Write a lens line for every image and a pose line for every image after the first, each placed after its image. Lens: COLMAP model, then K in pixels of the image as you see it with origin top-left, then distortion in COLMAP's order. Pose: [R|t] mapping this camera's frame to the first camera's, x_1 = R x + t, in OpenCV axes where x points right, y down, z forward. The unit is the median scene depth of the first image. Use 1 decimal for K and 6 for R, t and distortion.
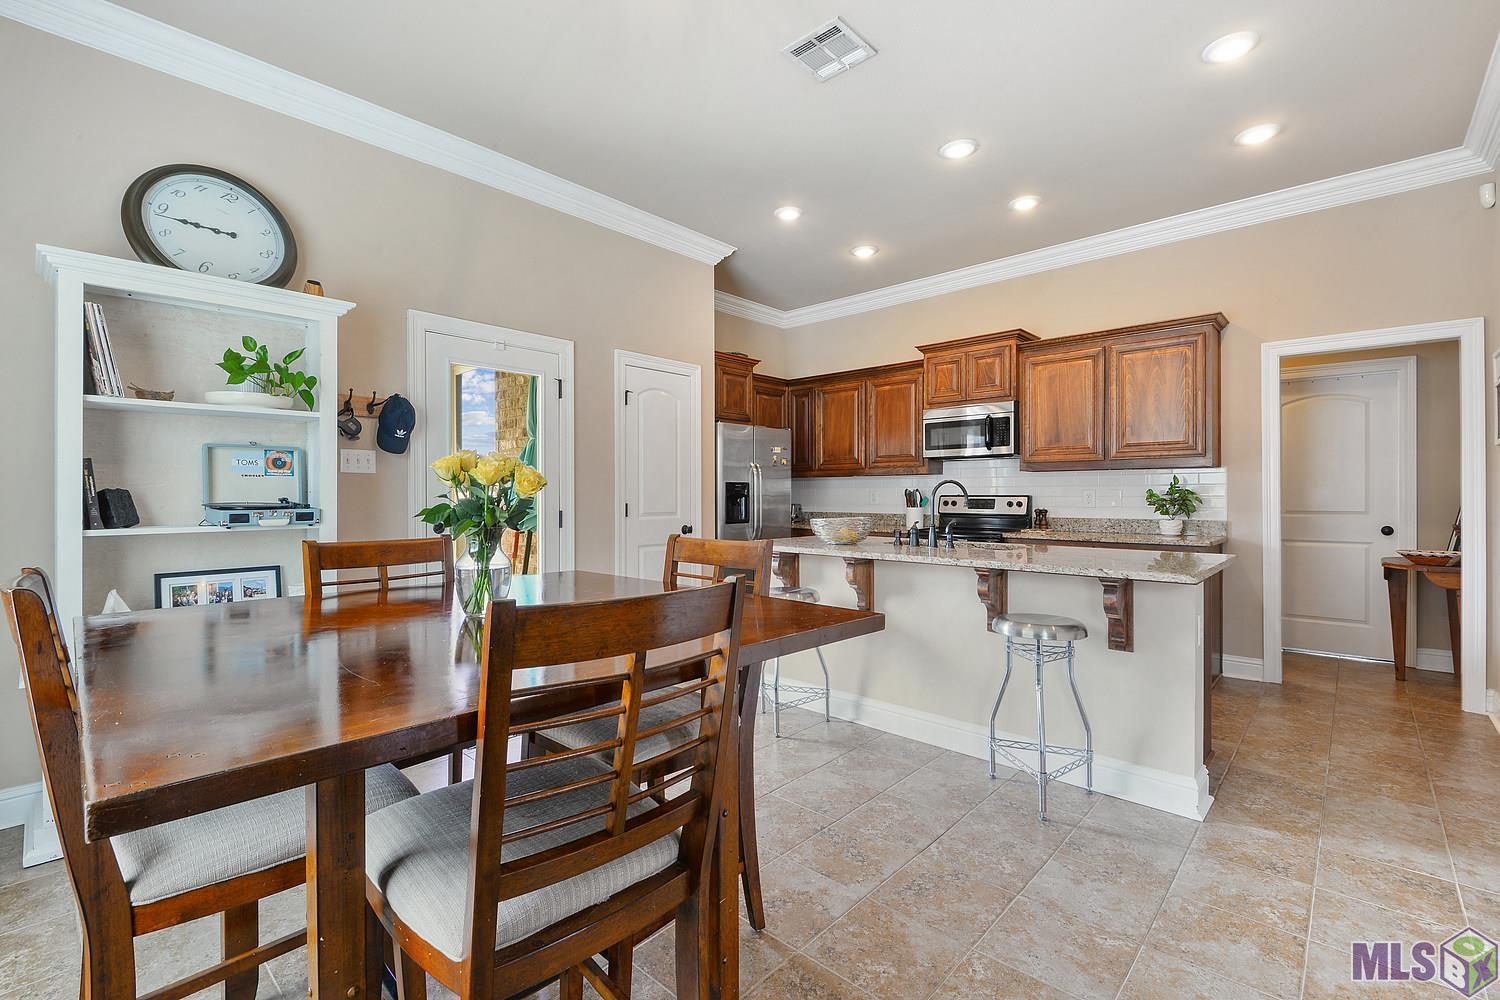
lens RADIAL K [[655.5, 0, 731.4], [0, 655.5, 499.6], [0, 0, 1]] dist [-0.015416, 0.000259]
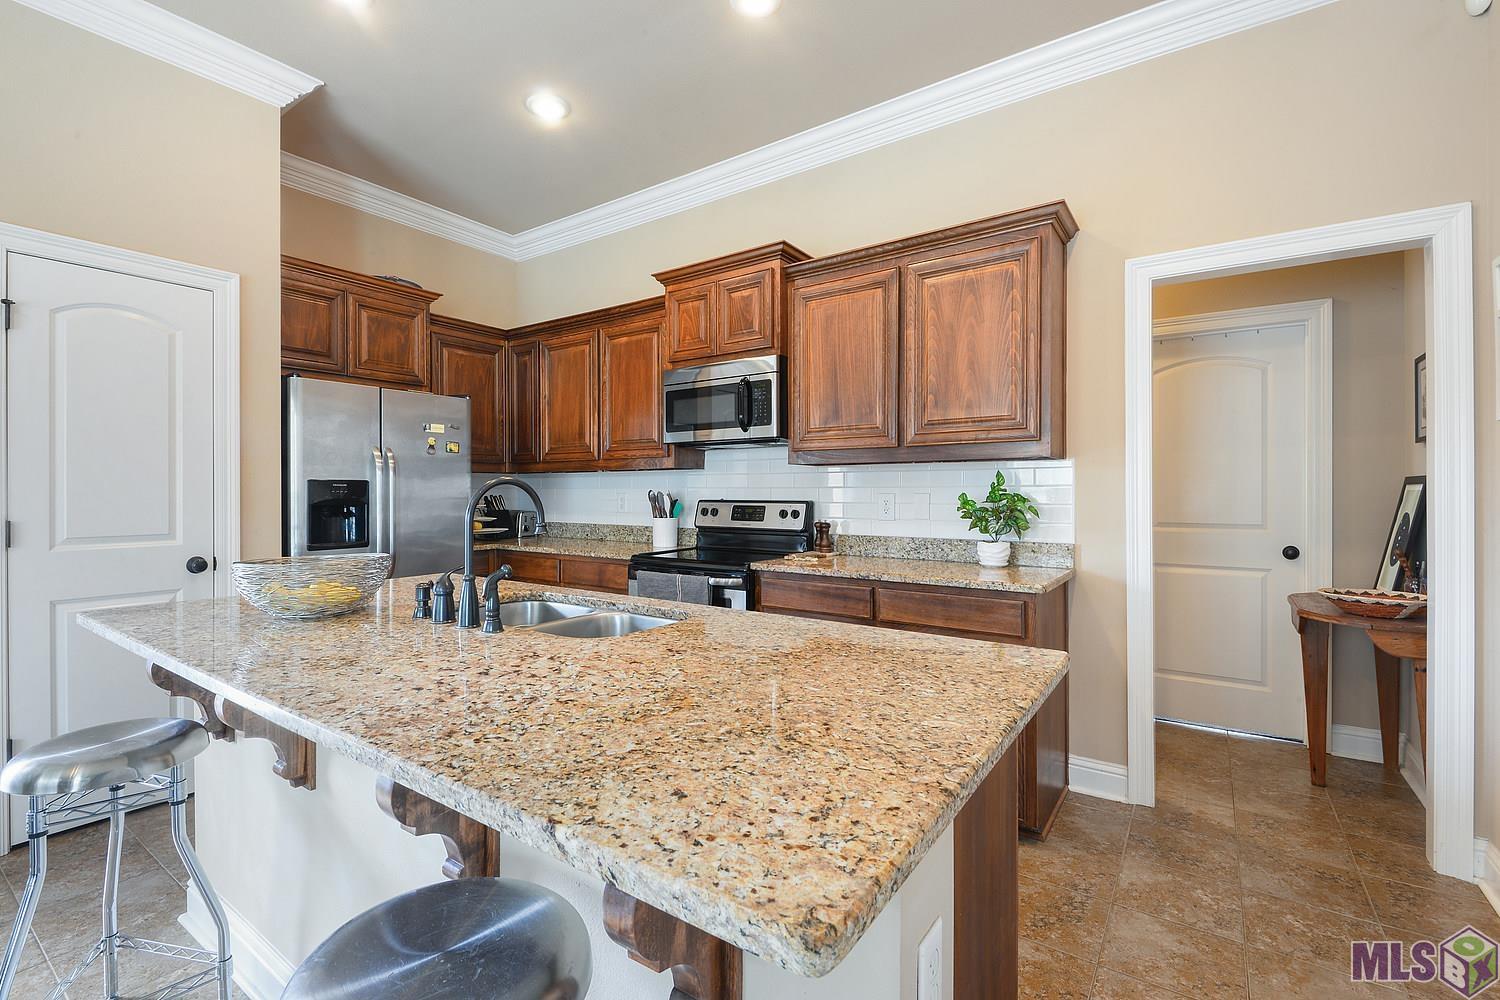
lens RADIAL K [[670.3, 0, 750.0], [0, 670.3, 500.0], [0, 0, 1]] dist [0.025475, -0.026618]
pose [[0.987316, 0.000208, 0.158767, 0.300901], [-0.000634, 0.999996, 0.002631, -0.009778], [-0.158765, -0.002699, 0.987313, 0.349383]]
